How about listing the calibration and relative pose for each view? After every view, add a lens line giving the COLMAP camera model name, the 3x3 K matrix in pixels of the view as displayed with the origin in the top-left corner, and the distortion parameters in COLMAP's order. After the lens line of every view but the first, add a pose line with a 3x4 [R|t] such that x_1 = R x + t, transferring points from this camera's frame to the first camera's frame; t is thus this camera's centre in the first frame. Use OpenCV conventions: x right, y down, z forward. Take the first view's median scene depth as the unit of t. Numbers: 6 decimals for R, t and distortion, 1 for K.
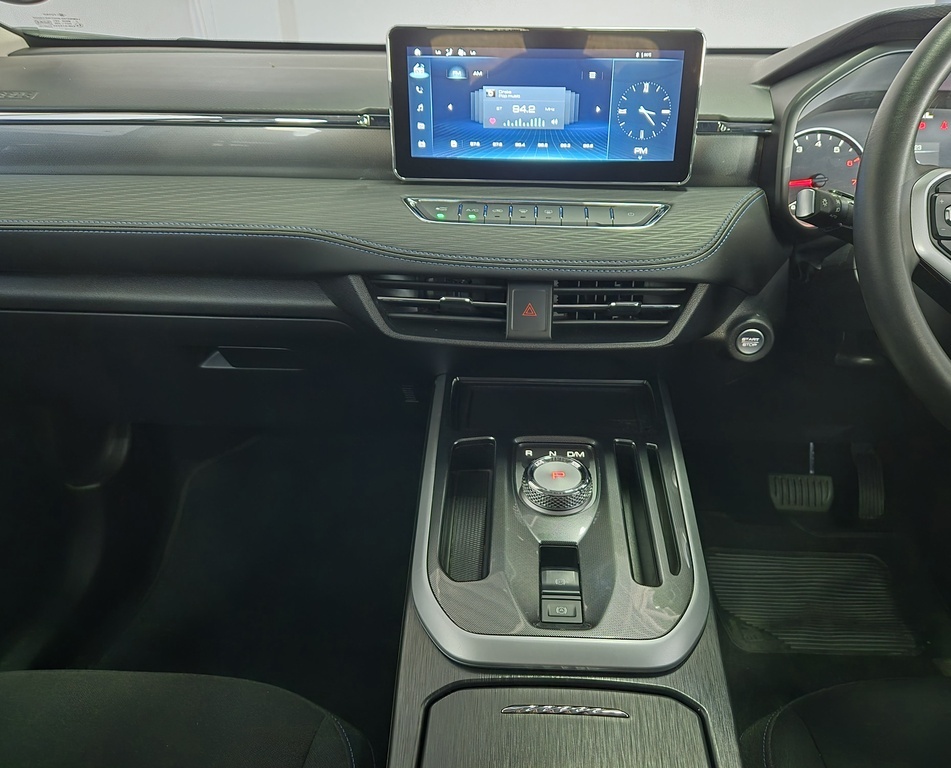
lens RADIAL K [[703.9, 0, 502.5], [0, 703.9, 384.1], [0, 0, 1]] dist [0.031929, -0.008397]
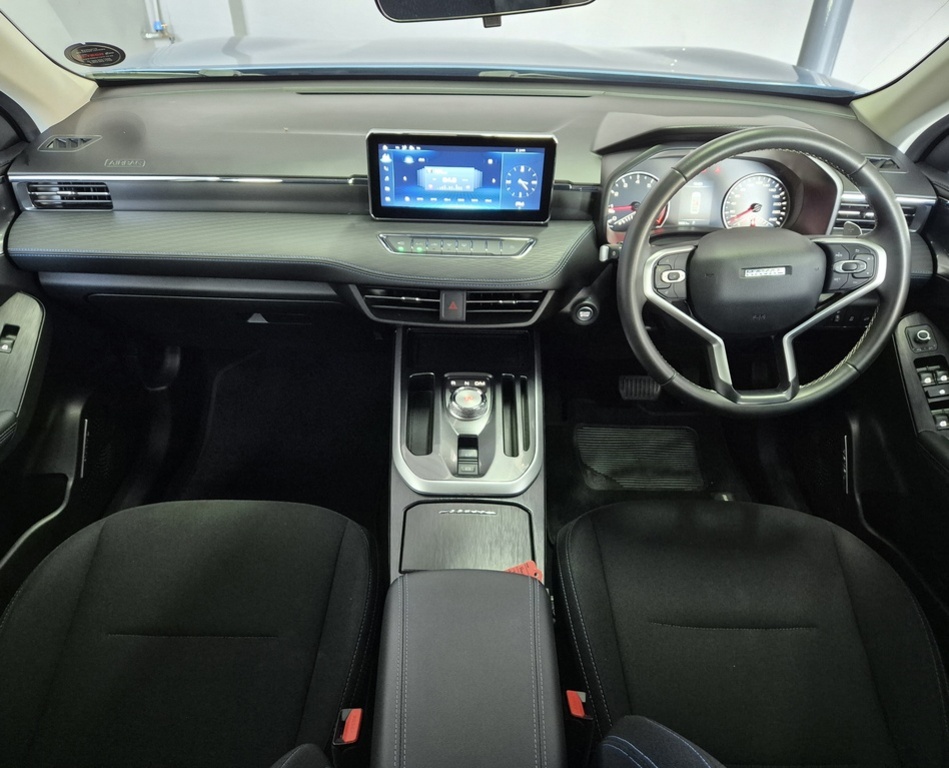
lens RADIAL K [[678.0, 0, 438.3], [0, 678.0, 388.4], [0, 0, 1]] dist [0.070895, -0.071561]
pose [[0.999961, -0.008859, 0.000664, -0.001482], [0.008550, 0.980001, 0.198810, -0.230565], [-0.002412, -0.198796, 0.980038, -0.677510]]
